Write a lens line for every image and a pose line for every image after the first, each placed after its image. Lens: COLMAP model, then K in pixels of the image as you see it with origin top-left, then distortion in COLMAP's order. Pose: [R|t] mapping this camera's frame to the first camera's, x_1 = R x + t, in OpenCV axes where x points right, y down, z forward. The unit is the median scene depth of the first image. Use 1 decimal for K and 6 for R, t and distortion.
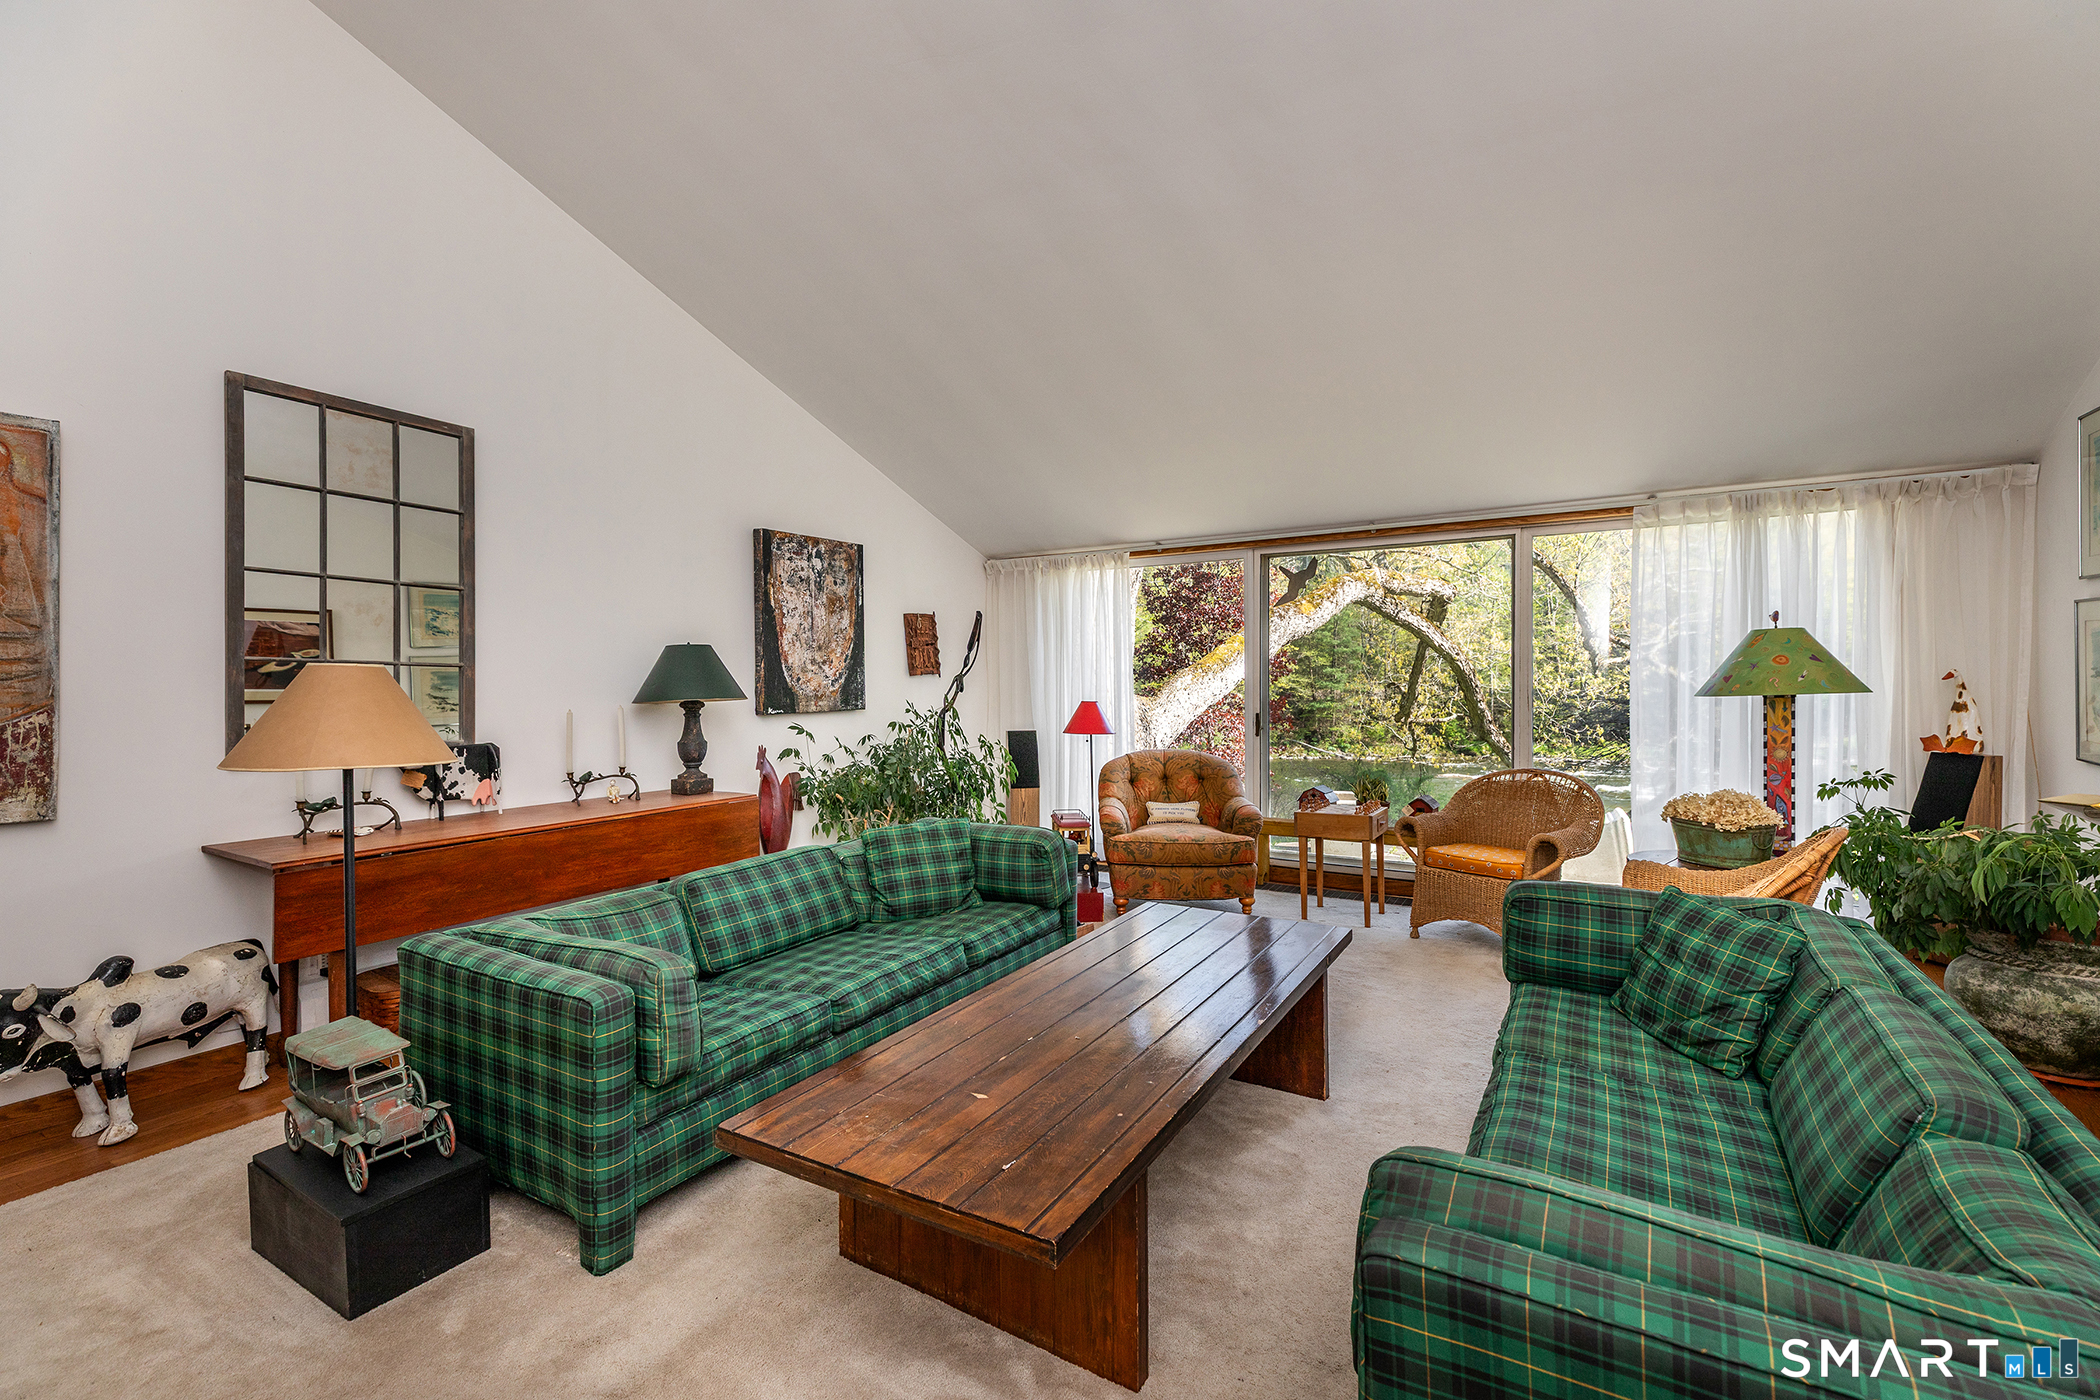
lens RADIAL K [[961.7, 0, 1050.0], [0, 961.7, 700.0], [0, 0, 1]] dist [0.024468, -0.000289]
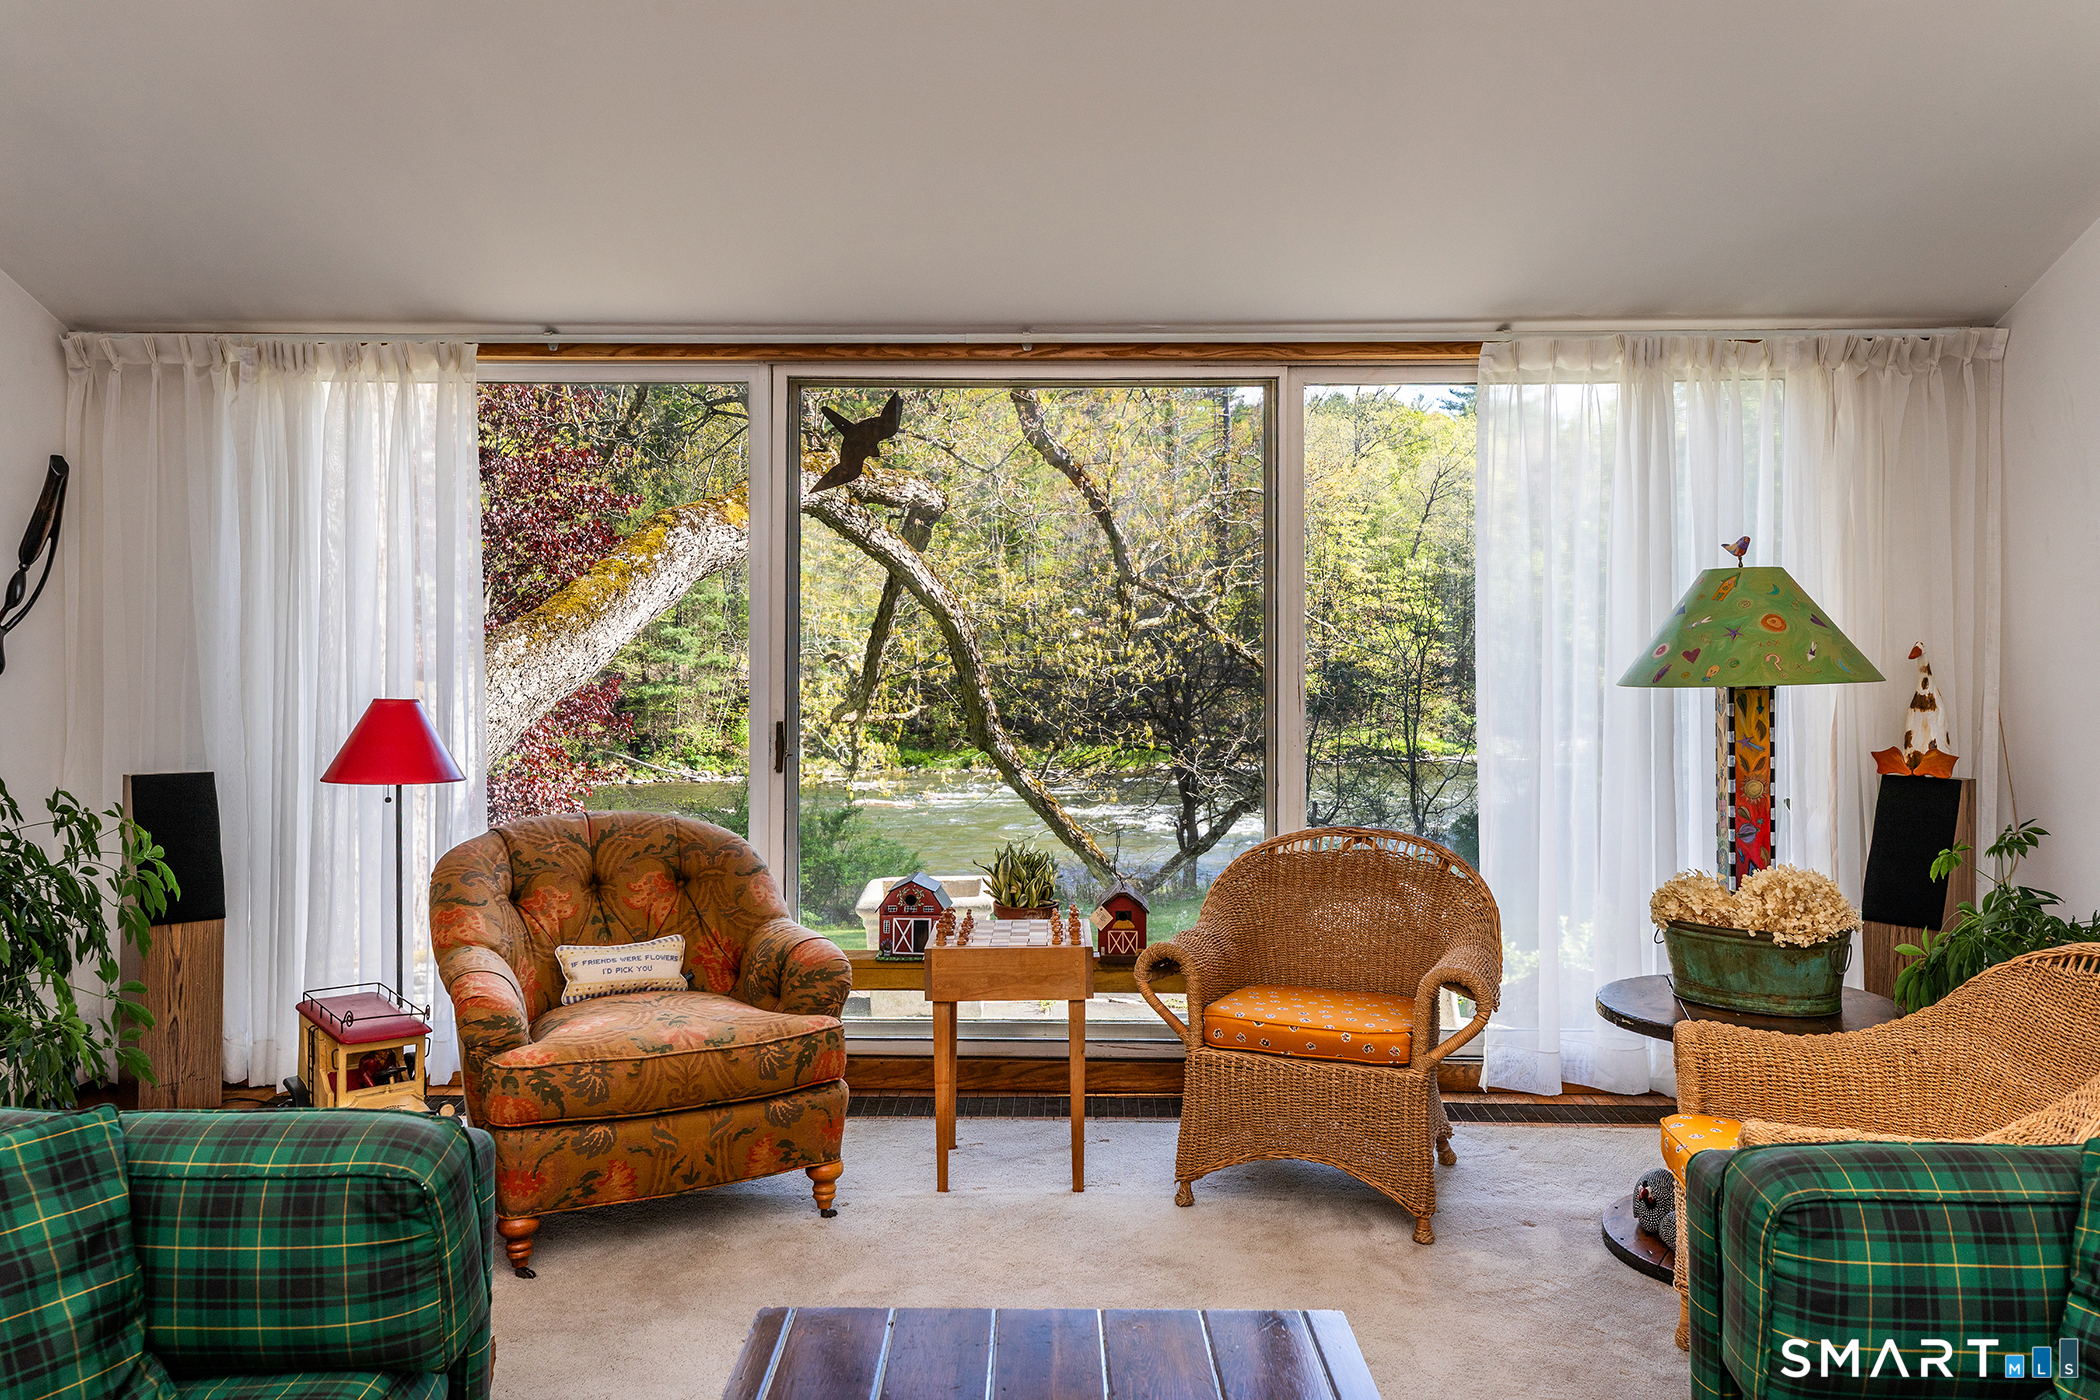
lens RADIAL K [[1617.0, 0, 1051.4], [0, 1617.0, 639.6], [0, 0, 1]] dist [0.047554, -0.048744]
pose [[0.865268, 0.011179, 0.501184, -0.065871], [0.001651, 0.999682, -0.025149, -0.006442], [-0.501306, 0.022587, 0.864975, 0.303036]]
